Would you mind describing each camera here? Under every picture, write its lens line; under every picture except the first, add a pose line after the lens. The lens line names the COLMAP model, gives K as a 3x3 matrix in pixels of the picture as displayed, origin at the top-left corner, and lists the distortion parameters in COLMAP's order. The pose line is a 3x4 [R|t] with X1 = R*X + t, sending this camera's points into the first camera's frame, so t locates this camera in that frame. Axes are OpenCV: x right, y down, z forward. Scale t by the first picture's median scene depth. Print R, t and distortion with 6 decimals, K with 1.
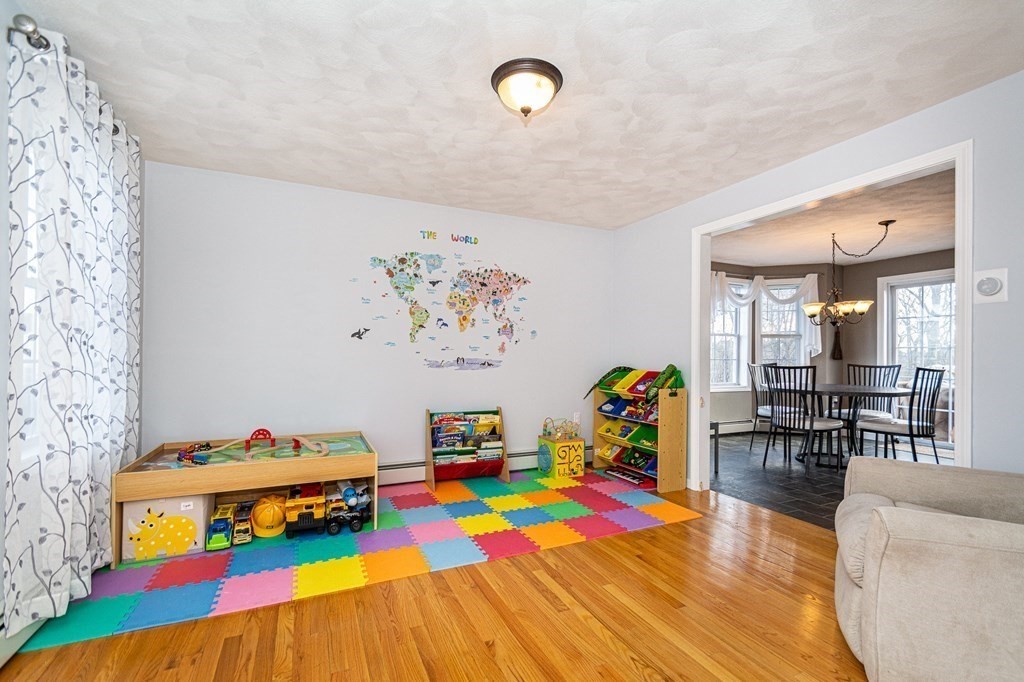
lens RADIAL K [[455.1, 0, 510.5], [0, 455.1, 344.3], [0, 0, 1]] dist [-0.000609, -0.000305]
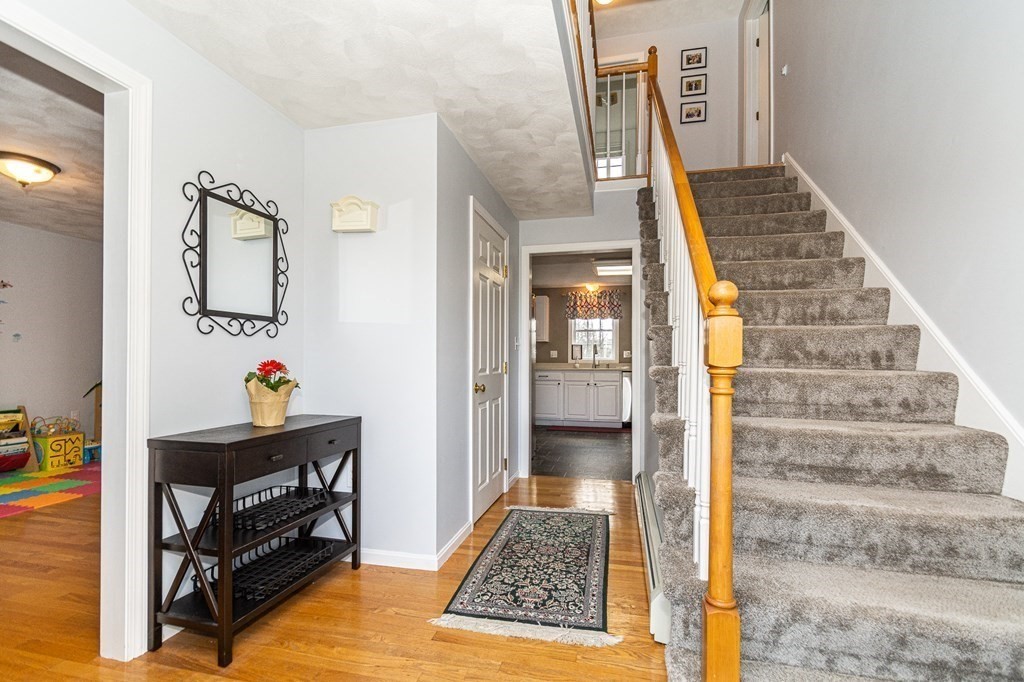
lens RADIAL K [[455.1, 0, 511.1], [0, 455.1, 343.1], [0, 0, 1]] dist [-0.000609, -0.000305]
pose [[0.616320, 0.003948, 0.787486, -0.075313], [-0.003916, 0.999990, -0.001949, -0.013744], [-0.787486, -0.001883, 0.616330, -0.544911]]
